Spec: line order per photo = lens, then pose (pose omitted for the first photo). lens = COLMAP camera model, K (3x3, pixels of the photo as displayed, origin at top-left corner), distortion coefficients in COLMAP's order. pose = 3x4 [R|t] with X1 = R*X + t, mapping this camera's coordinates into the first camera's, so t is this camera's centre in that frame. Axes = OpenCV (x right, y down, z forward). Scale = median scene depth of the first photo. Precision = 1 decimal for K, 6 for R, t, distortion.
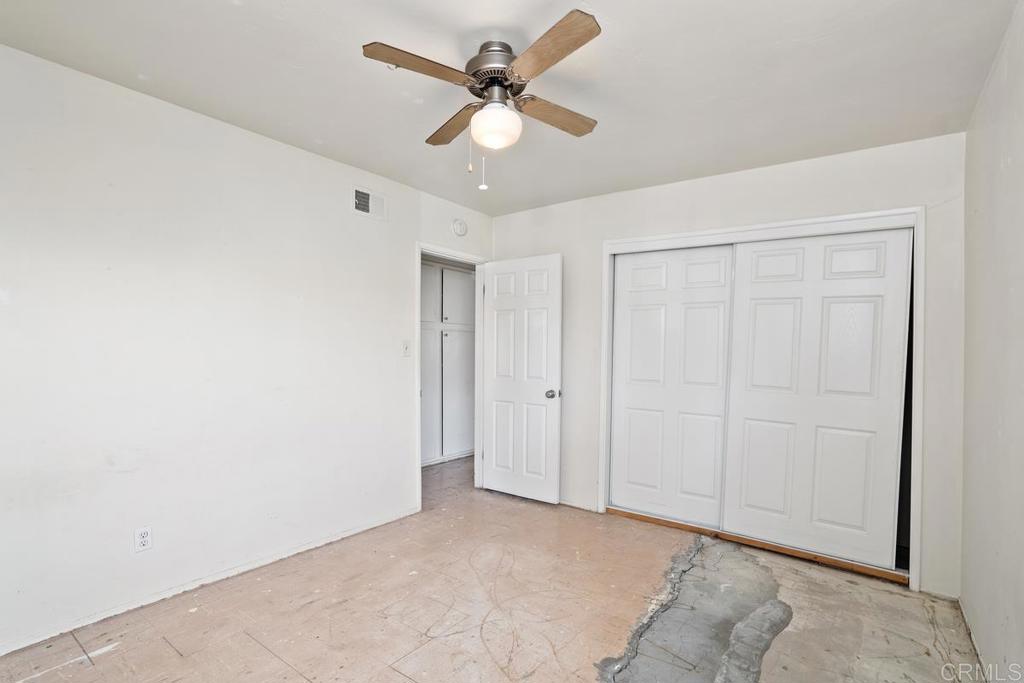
lens RADIAL K [[473.1, 0, 512.0], [0, 473.1, 341.5], [0, 0, 1]] dist [-0.023420, 0.006121]
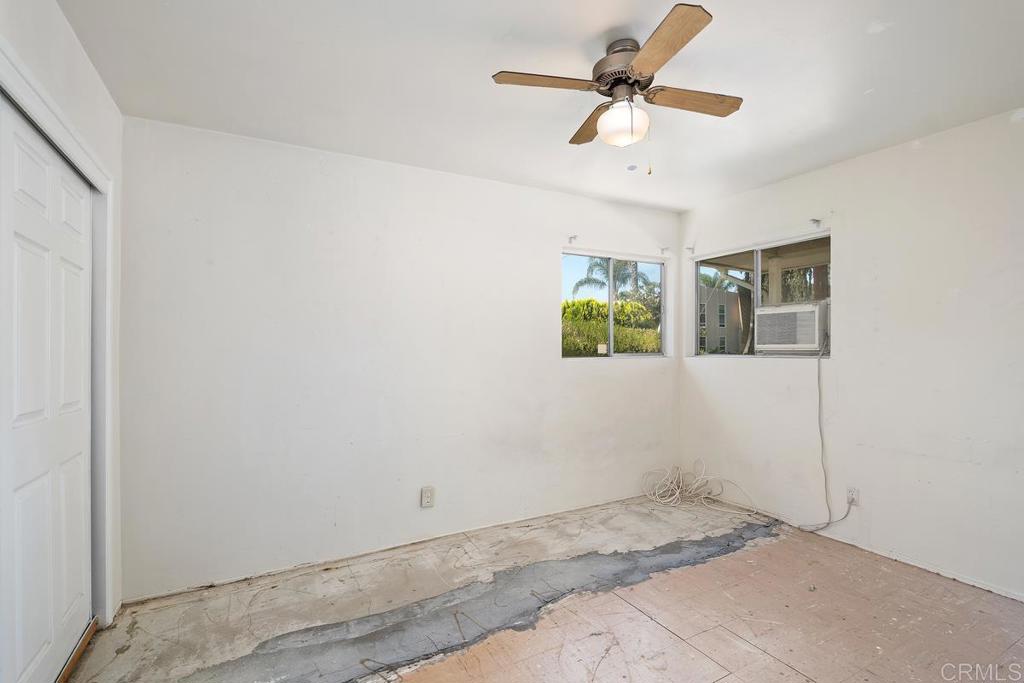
lens RADIAL K [[473.1, 0, 512.0], [0, 473.1, 341.5], [0, 0, 1]] dist [-0.023420, 0.006121]
pose [[-0.905425, -0.008413, 0.424422, -0.214481], [-0.015599, 0.999788, -0.013461, 0.010165], [-0.424219, -0.018808, -0.905365, 1.774056]]
